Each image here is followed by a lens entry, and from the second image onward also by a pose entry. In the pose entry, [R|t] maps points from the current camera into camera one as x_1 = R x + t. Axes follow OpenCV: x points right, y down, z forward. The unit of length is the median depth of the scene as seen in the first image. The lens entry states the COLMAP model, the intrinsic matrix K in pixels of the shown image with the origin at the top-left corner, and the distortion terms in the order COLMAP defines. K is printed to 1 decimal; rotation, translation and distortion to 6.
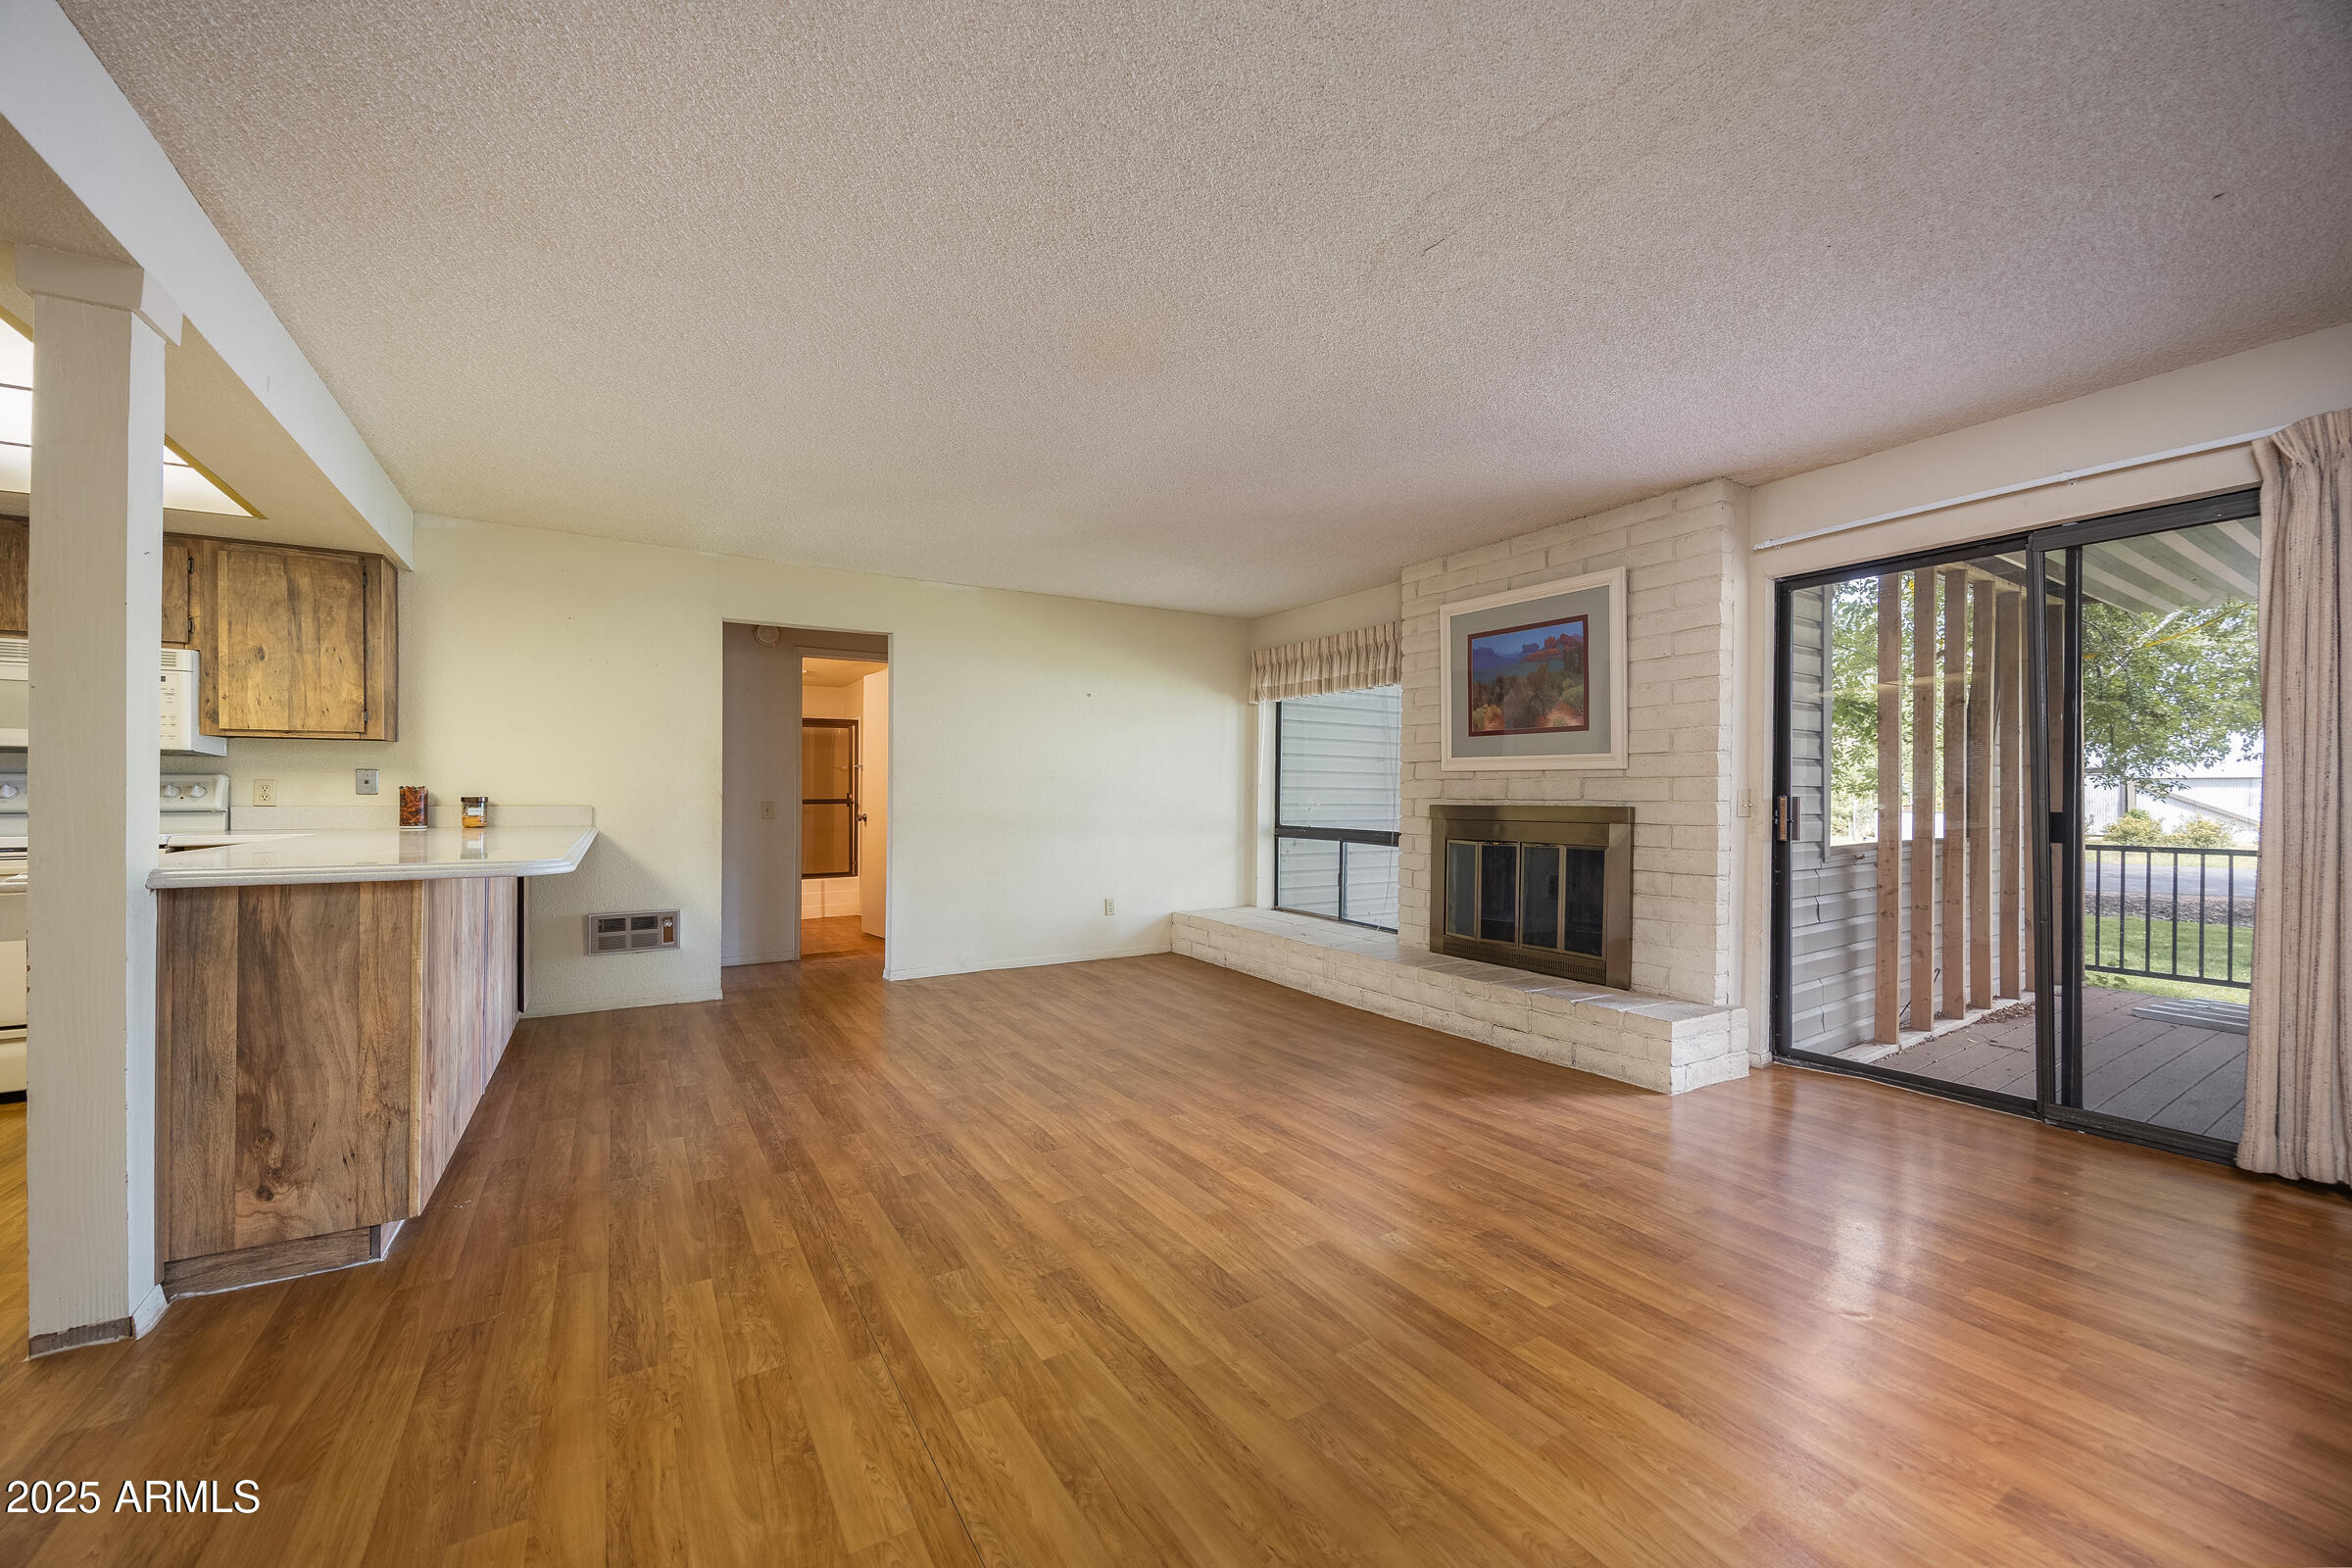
lens RADIAL K [[906.1, 0, 1162.2], [0, 906.1, 785.2], [0, 0, 1]] dist [-0.003517, 0.000146]
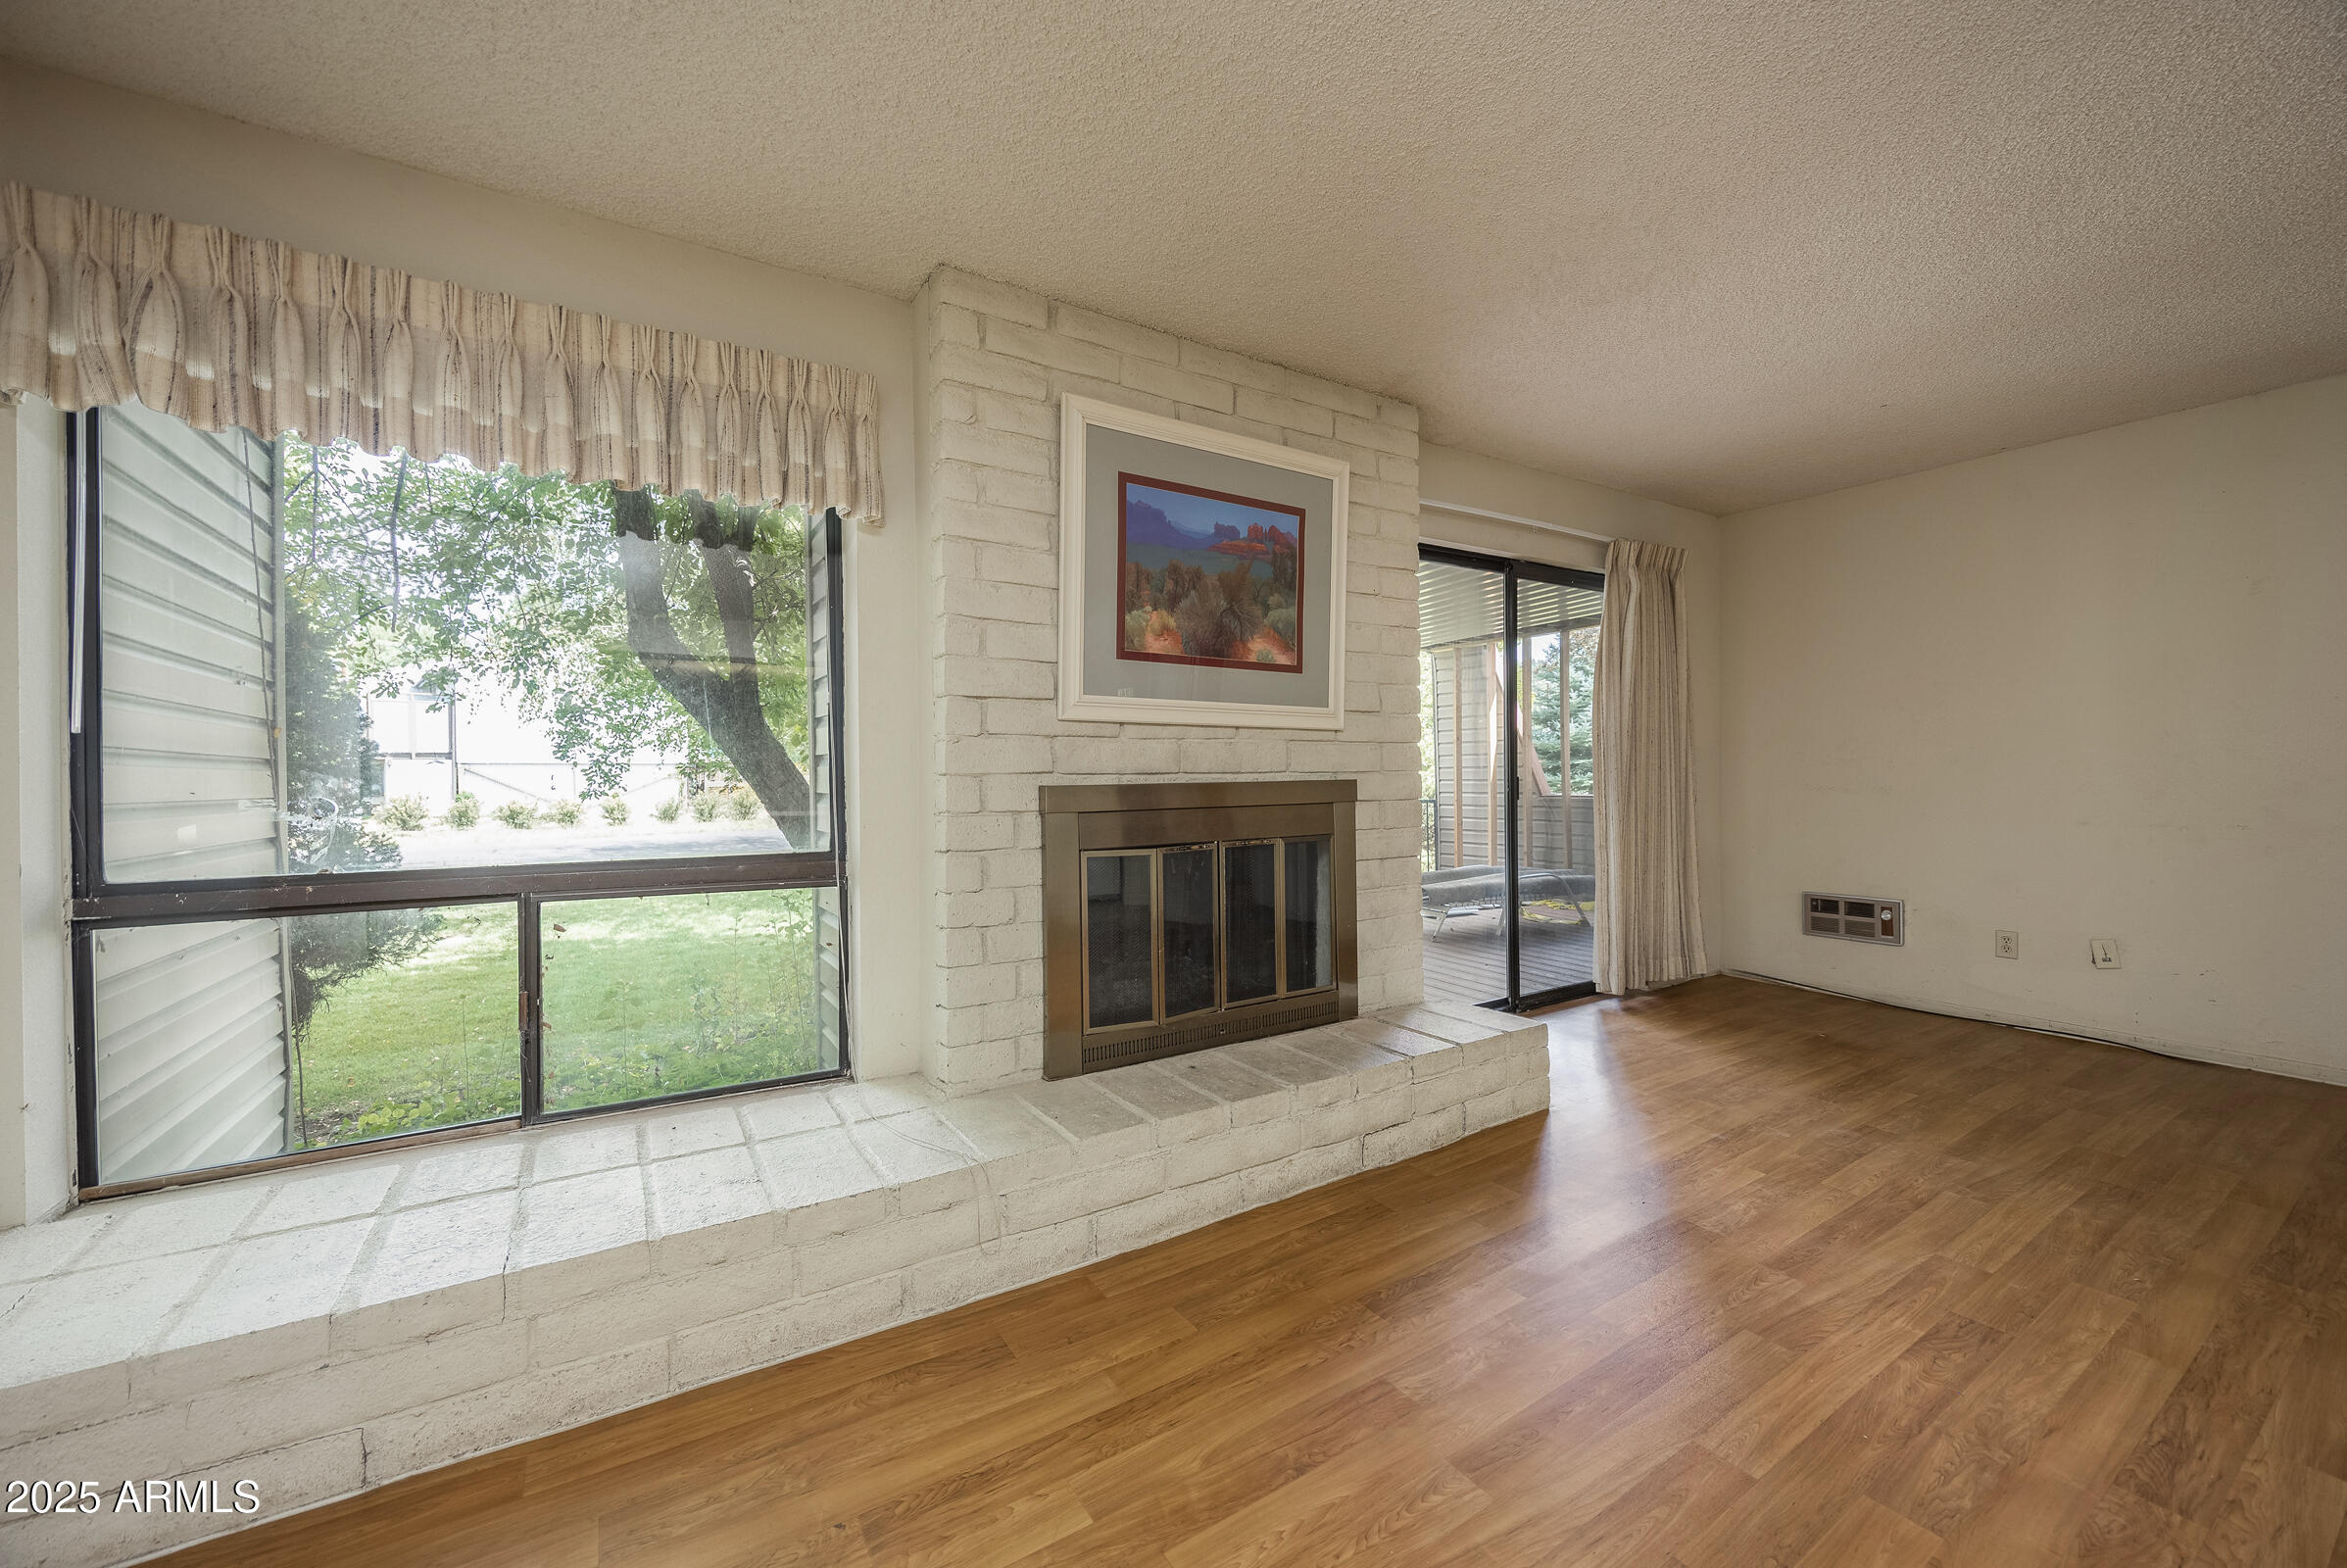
lens RADIAL K [[904.2, 0, 1182.0], [0, 904.2, 783.7], [0, 0, 1]] dist [-0.003517, 0.000146]
pose [[-0.019675, -0.010183, 0.999755, -0.229121], [0.001974, 0.999946, 0.010224, 0.017866], [-0.999804, 0.002175, -0.019654, 1.069639]]
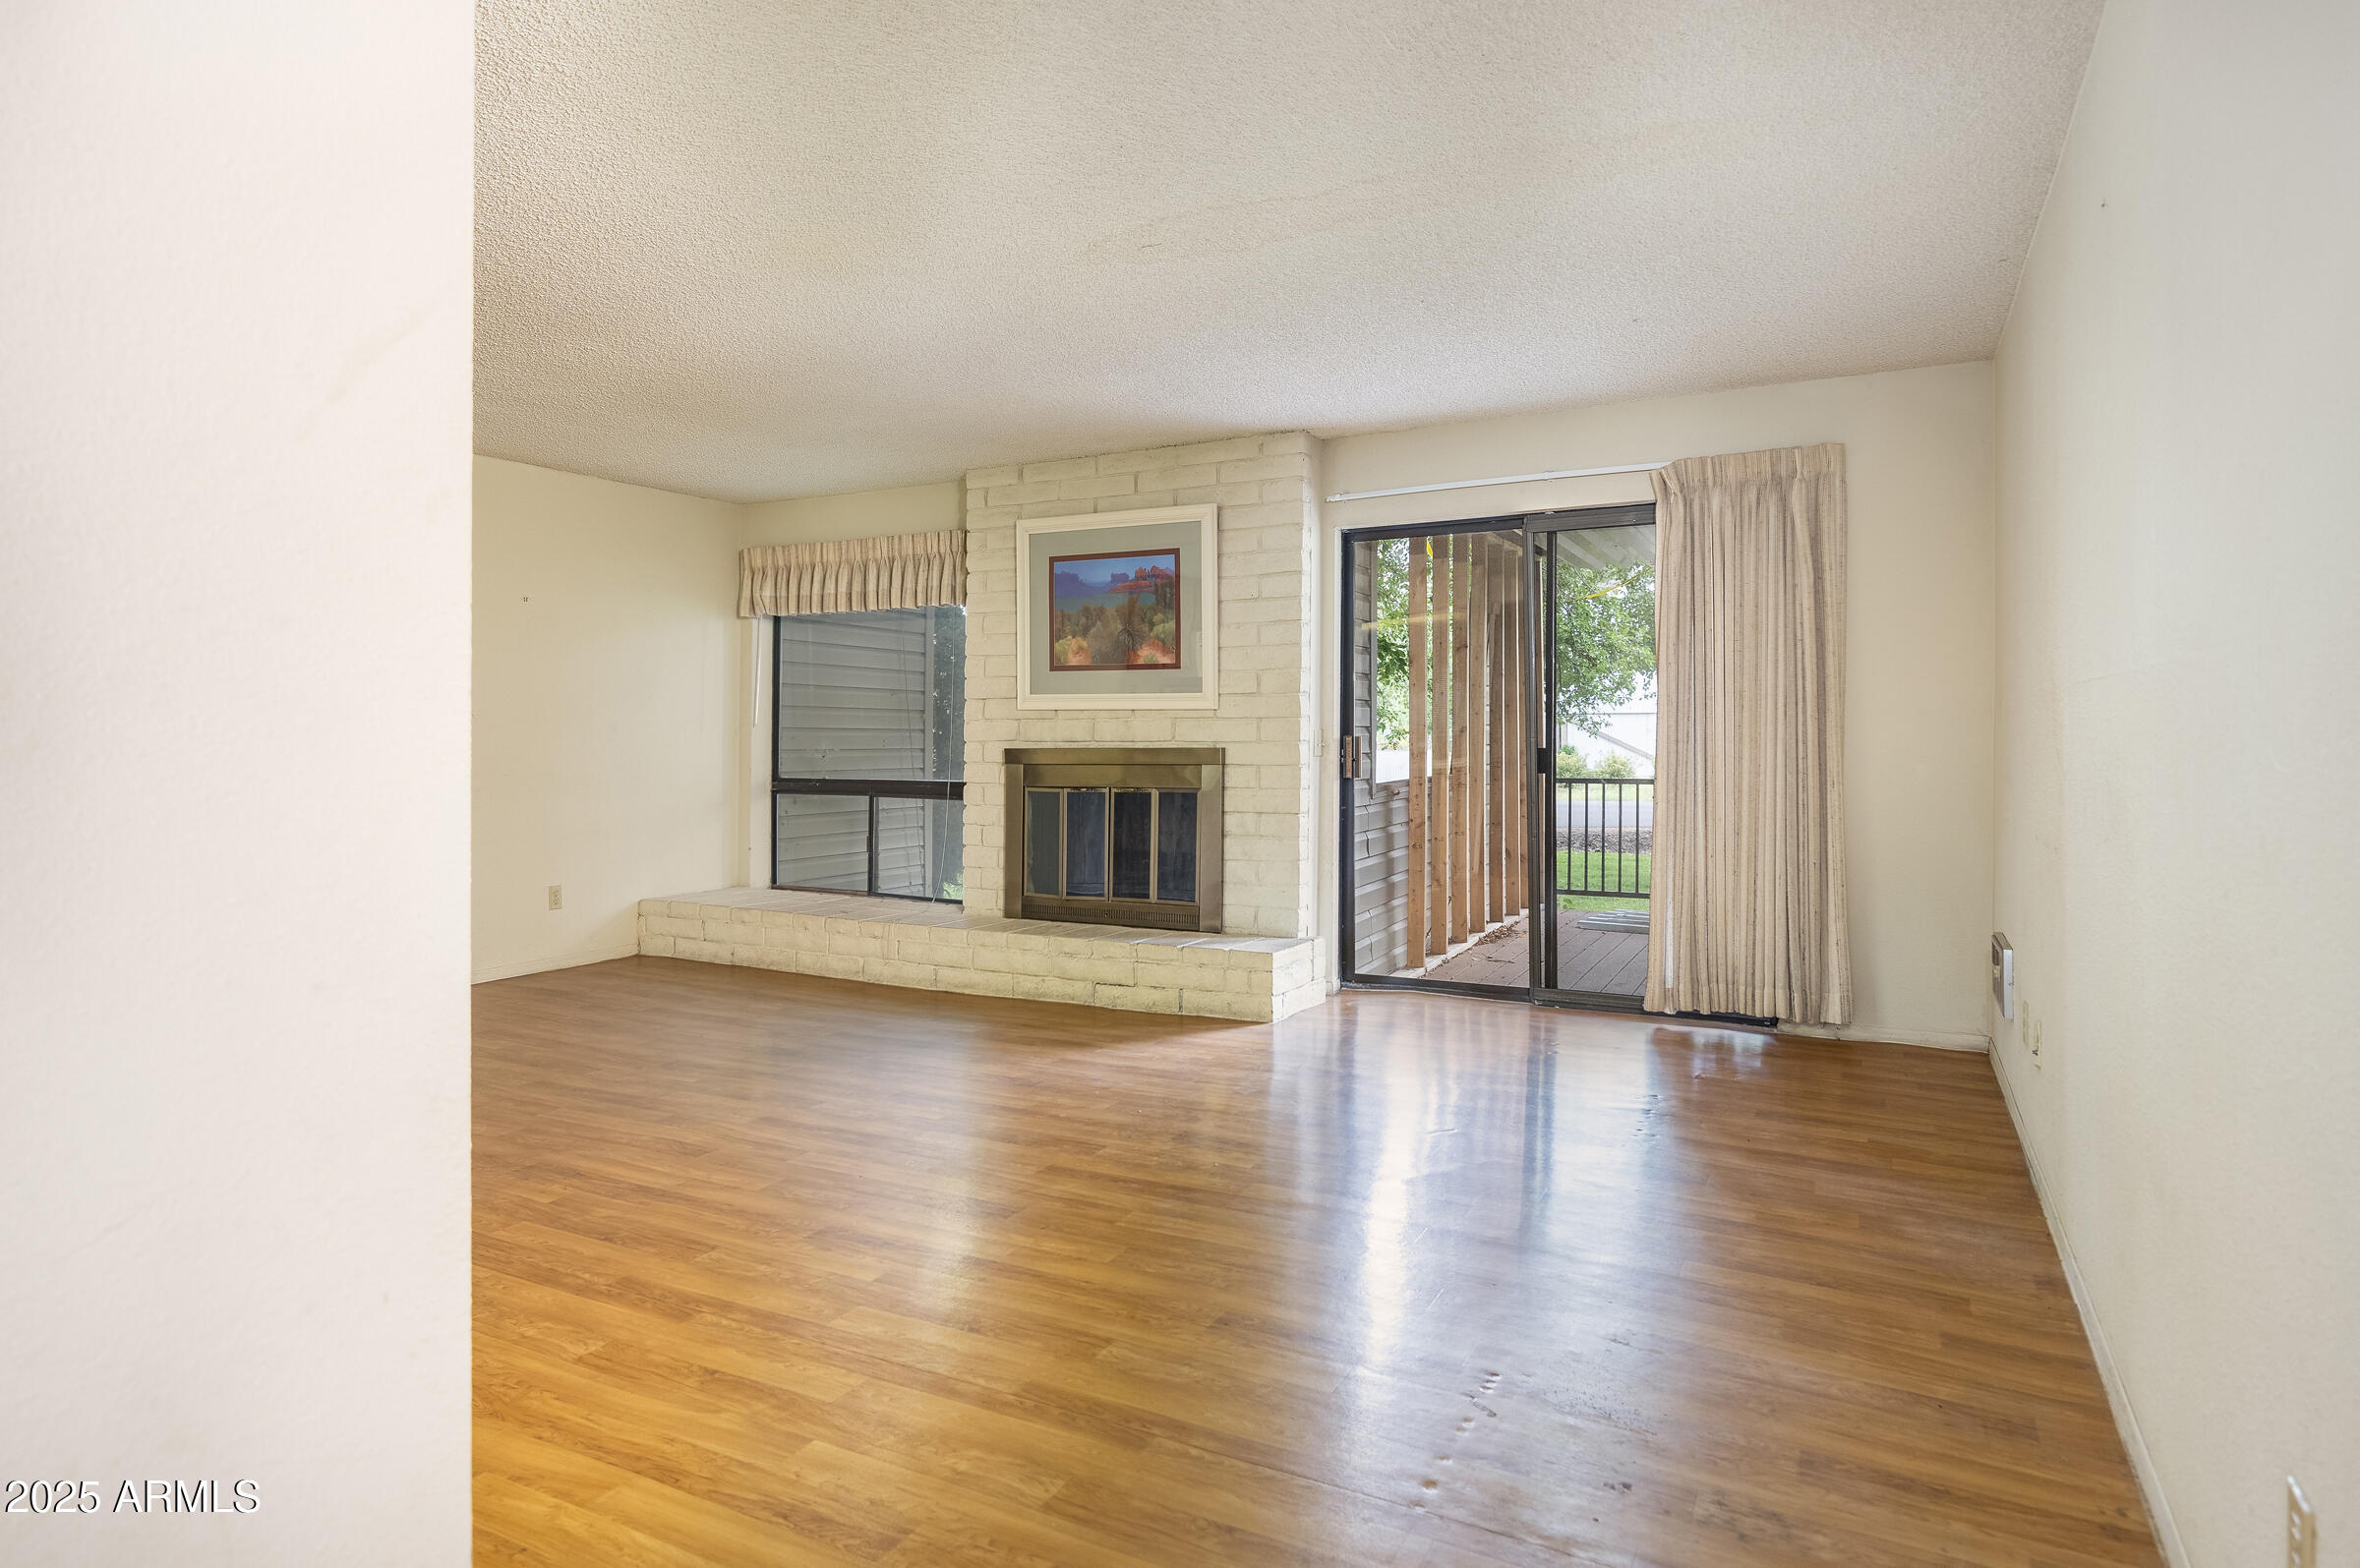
lens RADIAL K [[1352.3, 0, 1154.8], [0, 1352.3, 715.3], [0, 0, 1]] dist [-0.006037, -0.002736]
pose [[0.863121, 0.000599, 0.504997, -0.268238], [0.001155, 0.999994, -0.003161, -0.006554], [-0.504996, 0.003311, 0.863115, -0.218687]]
